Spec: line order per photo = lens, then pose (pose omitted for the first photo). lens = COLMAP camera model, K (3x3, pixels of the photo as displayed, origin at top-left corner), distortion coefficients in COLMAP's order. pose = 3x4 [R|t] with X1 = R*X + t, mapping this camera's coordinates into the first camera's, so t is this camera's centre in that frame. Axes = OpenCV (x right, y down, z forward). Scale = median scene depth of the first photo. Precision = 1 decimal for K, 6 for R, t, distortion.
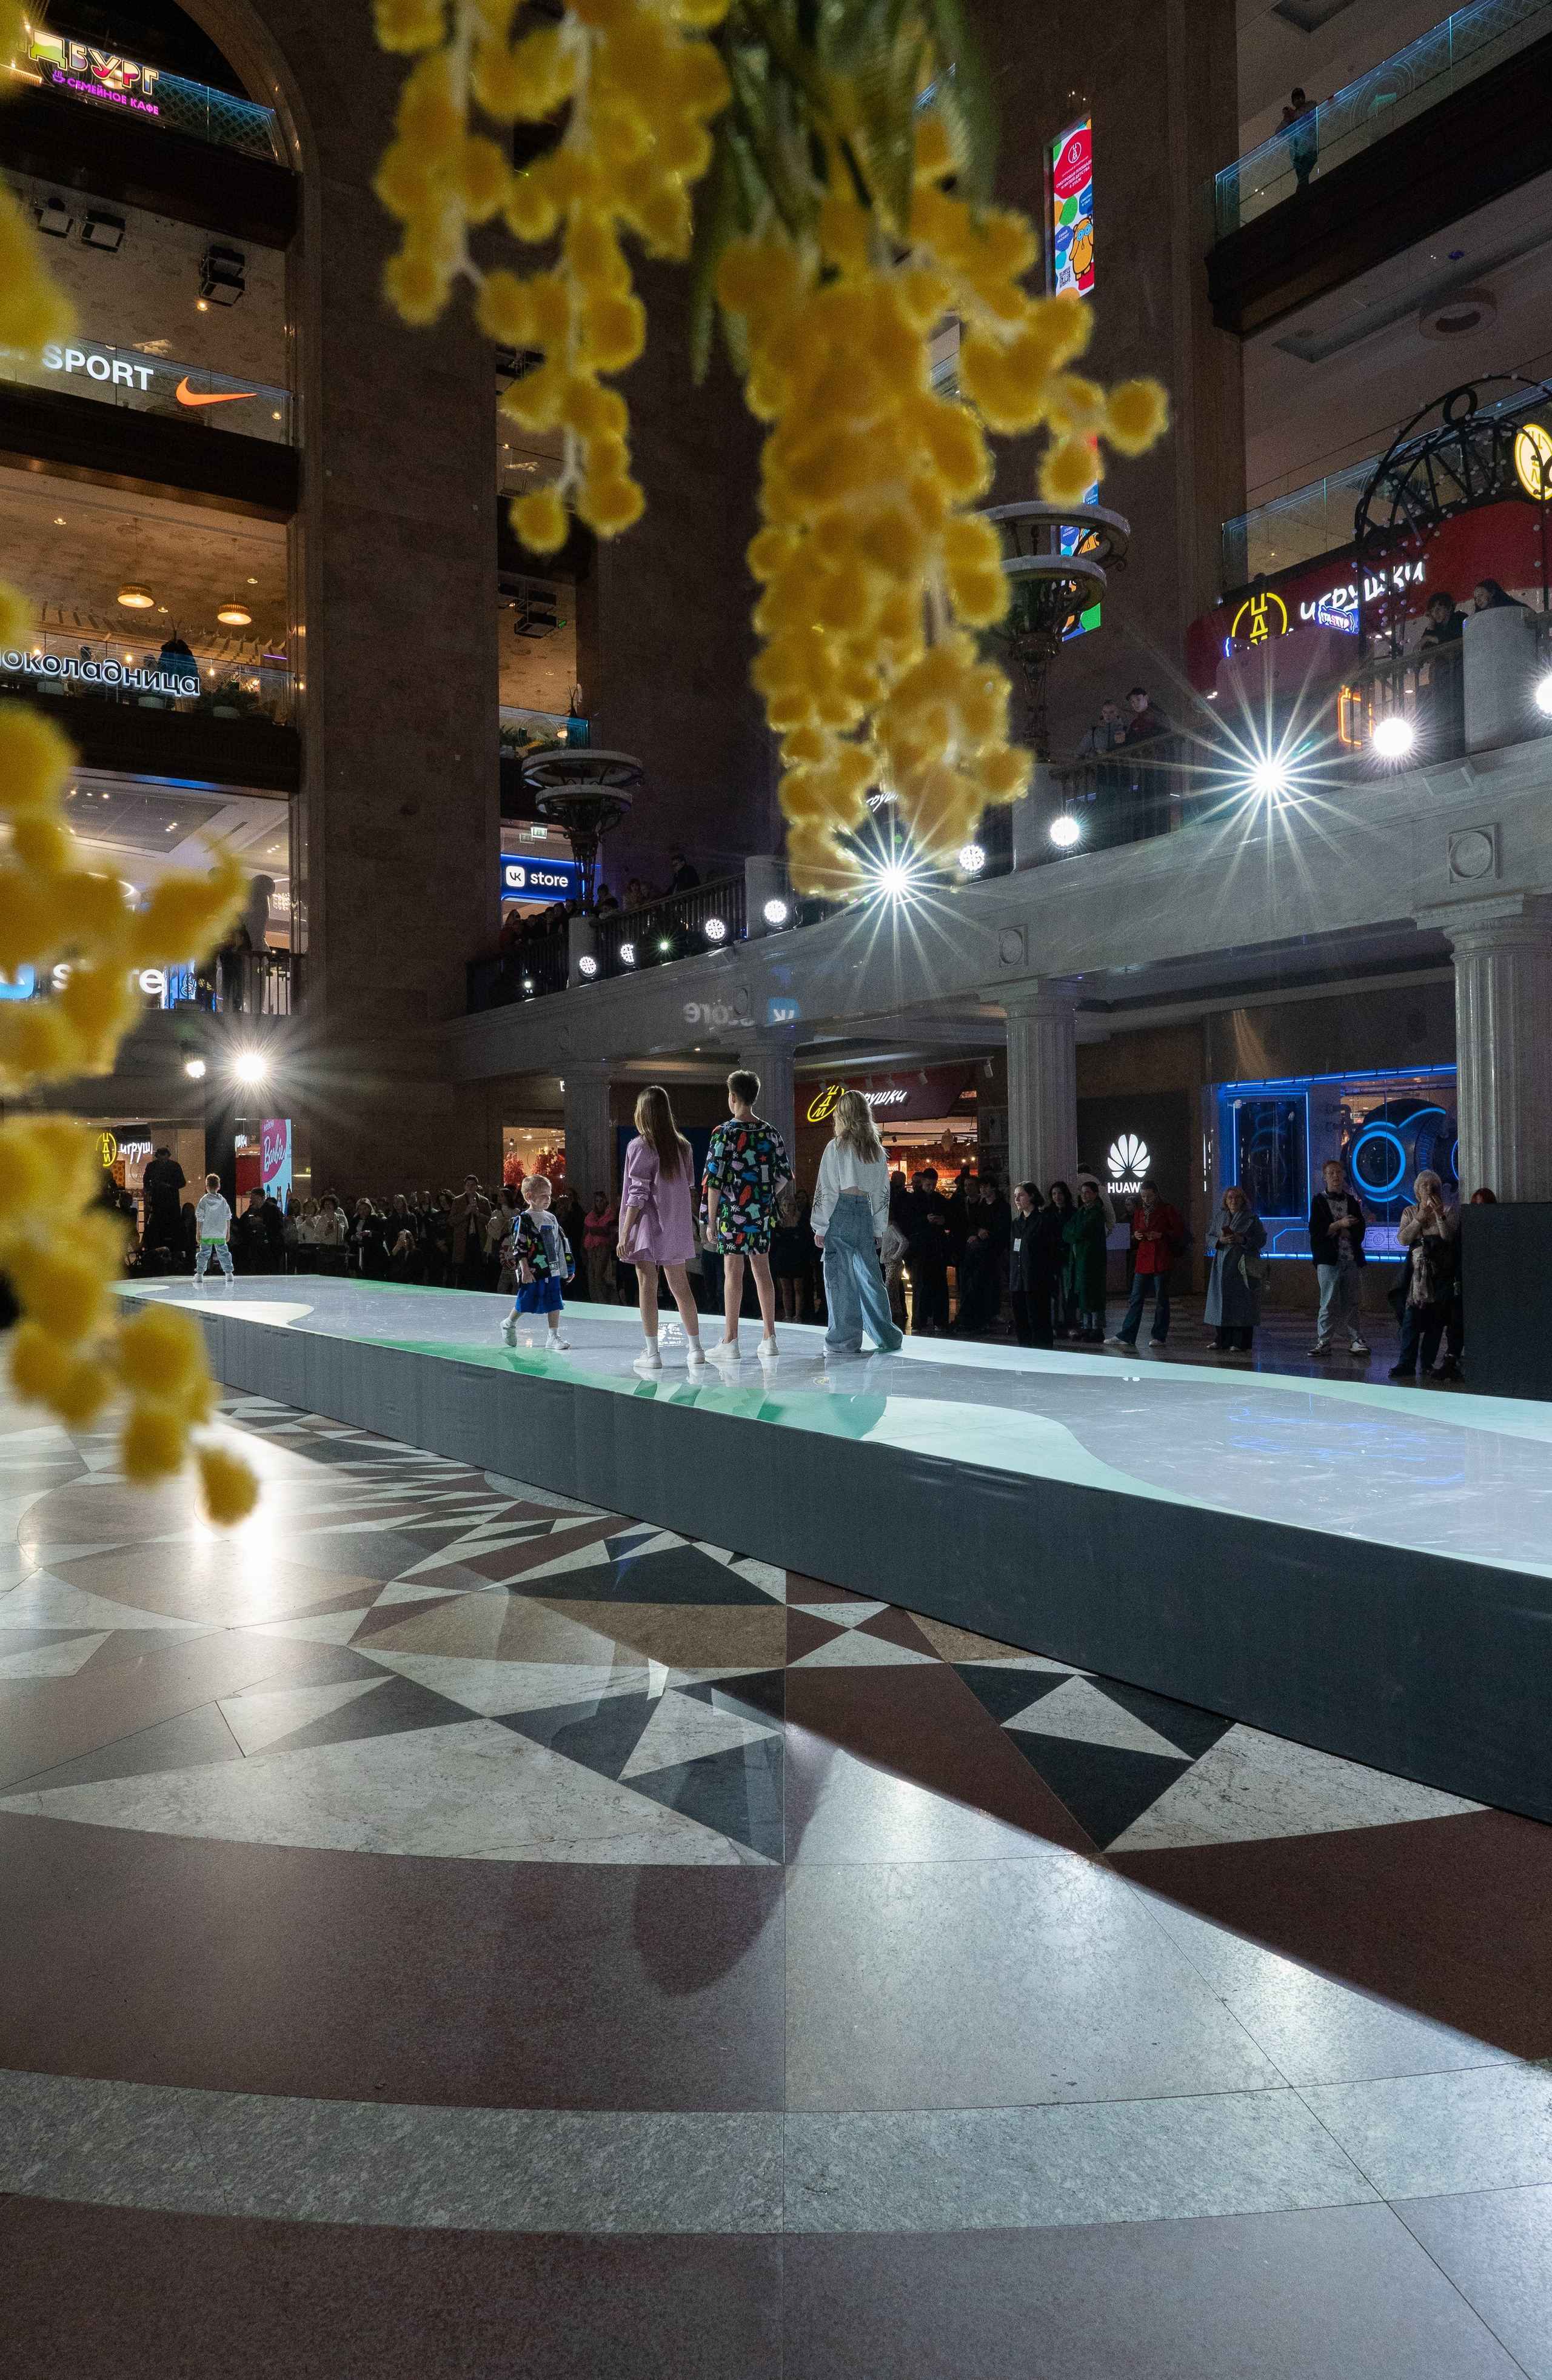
lens RADIAL K [[1619.3, 0, 768.9], [0, 1619.3, 1191.9], [0, 0, 1]] dist [-0.005026, 0.000455]
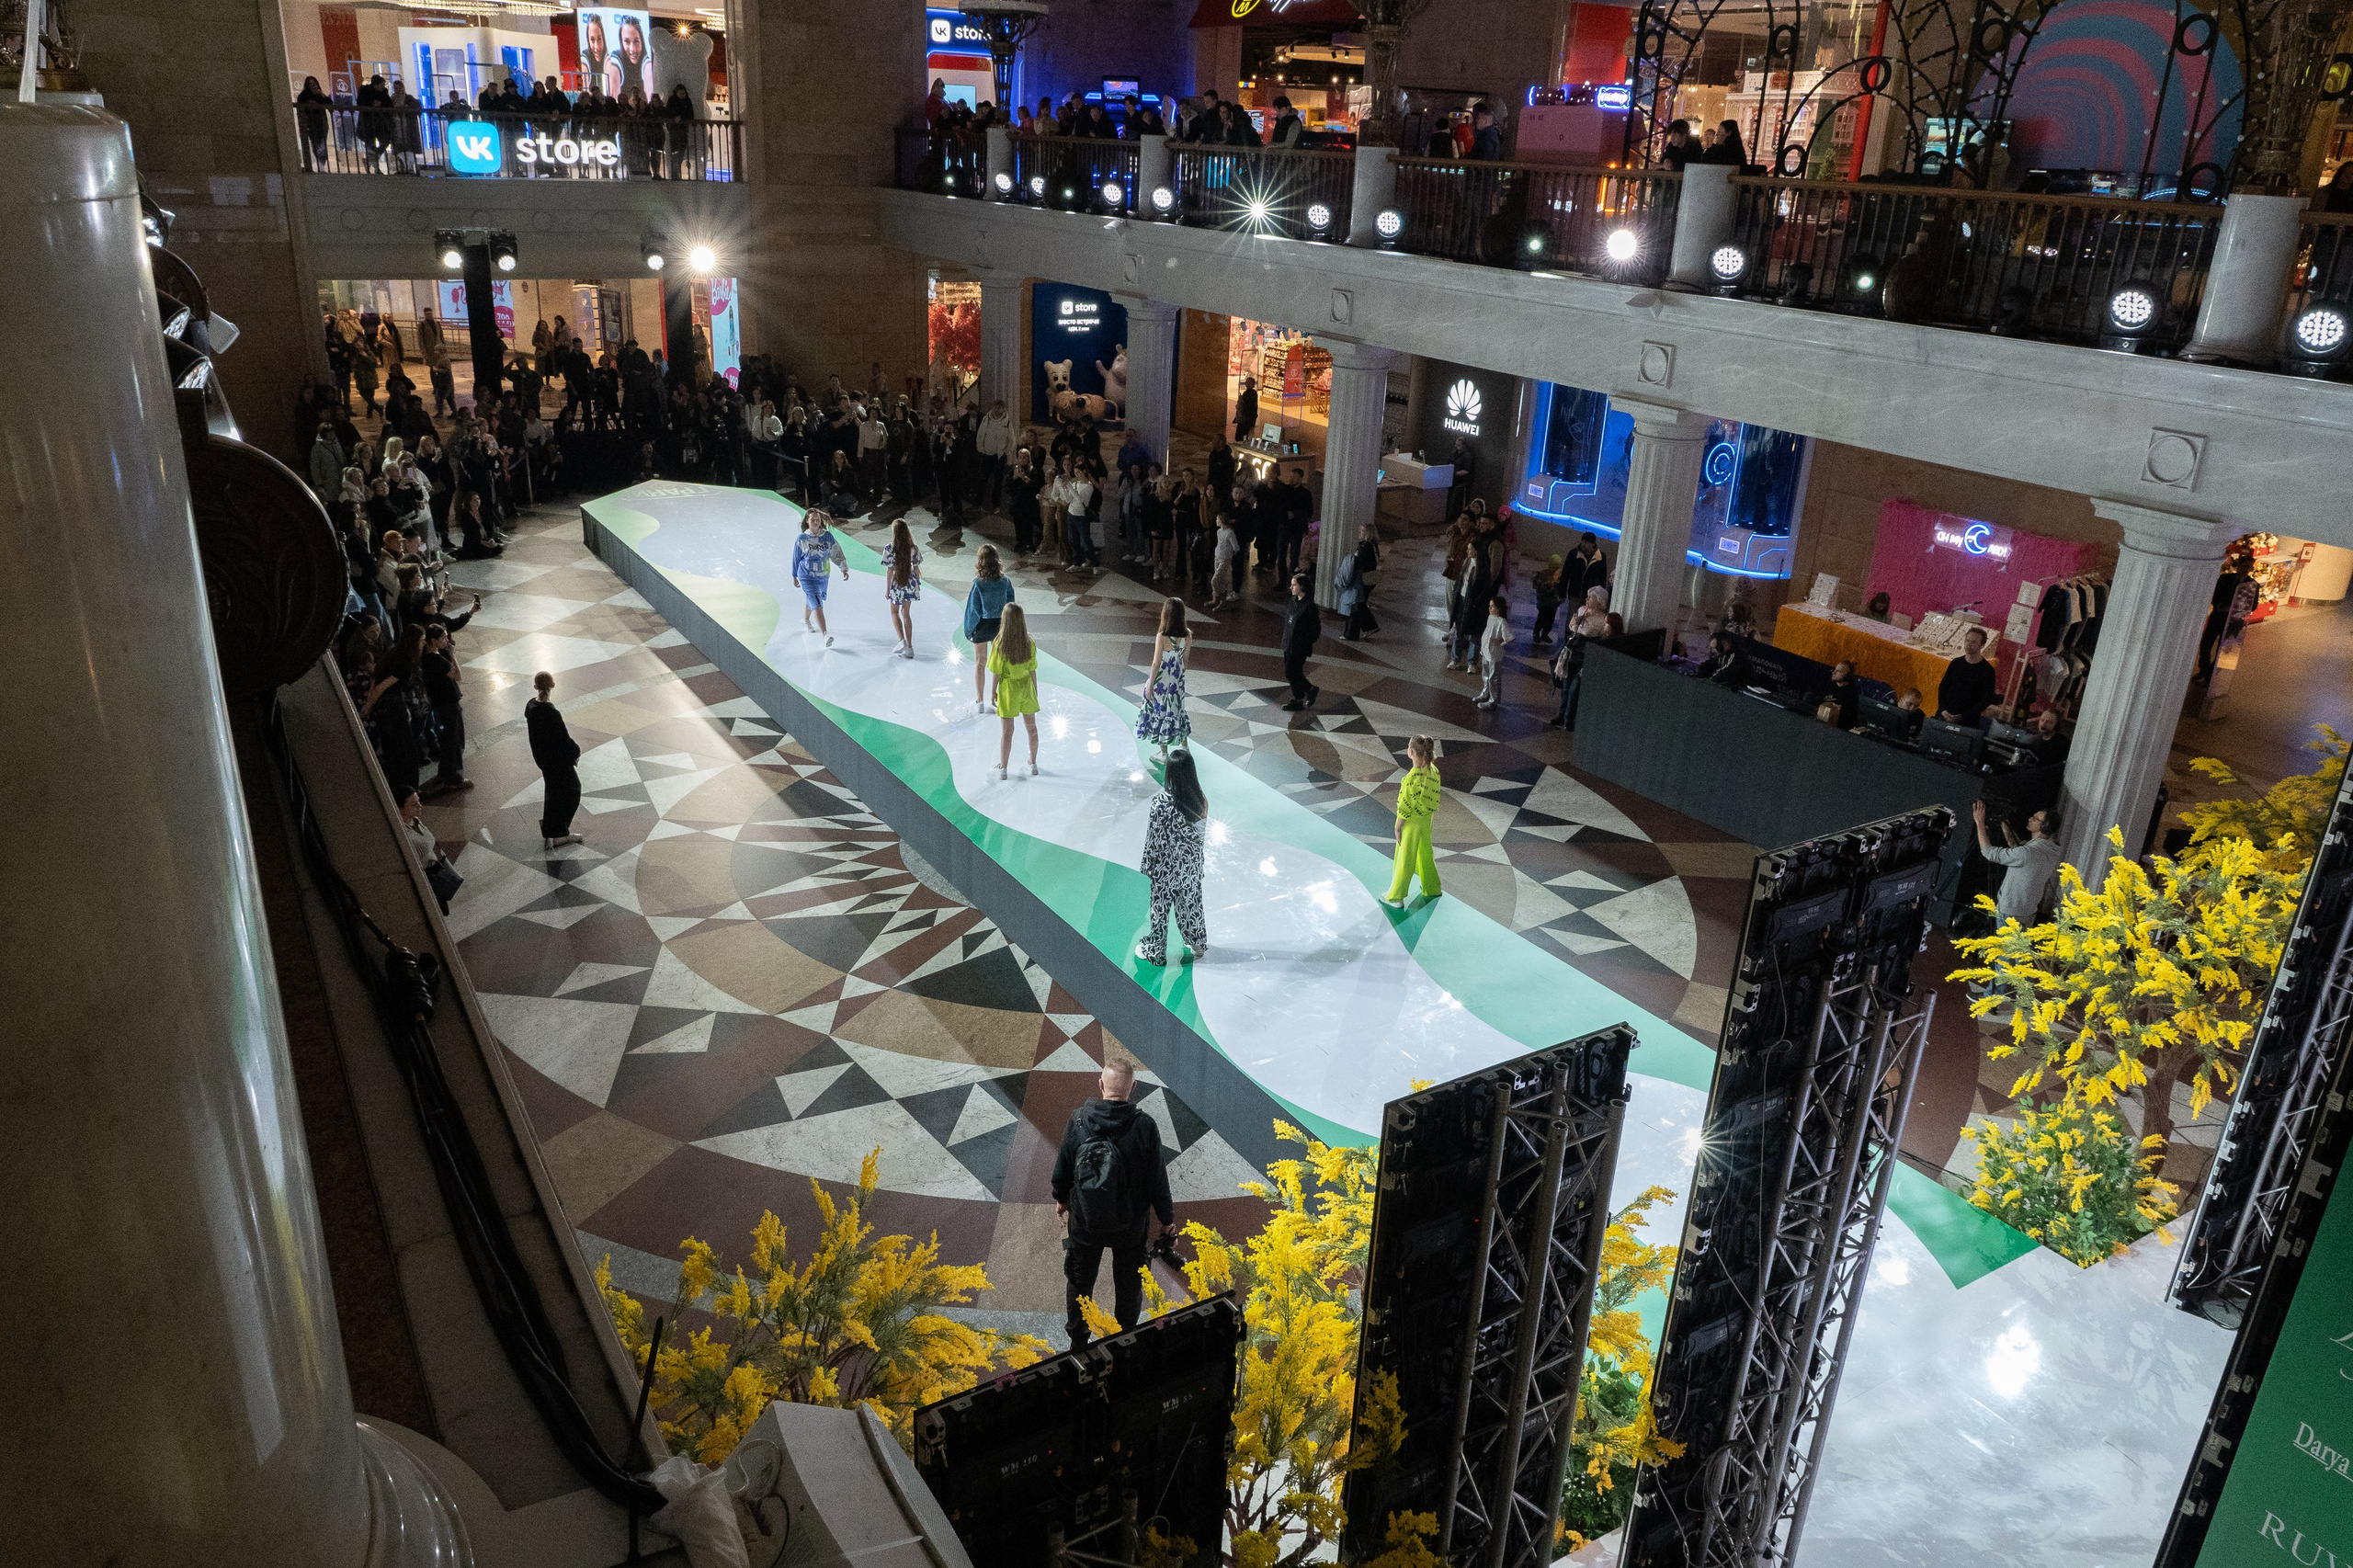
lens RADIAL K [[1616.3, 0, 1185.7], [0, 1616.3, 786.8], [0, 0, 1]] dist [-0.005823, -0.001874]
pose [[0.997835, 0.065714, 0.002821, 0.037769], [-0.062109, 0.927251, 0.369254, -0.178277], [0.021649, -0.368630, 0.929324, -0.178945]]
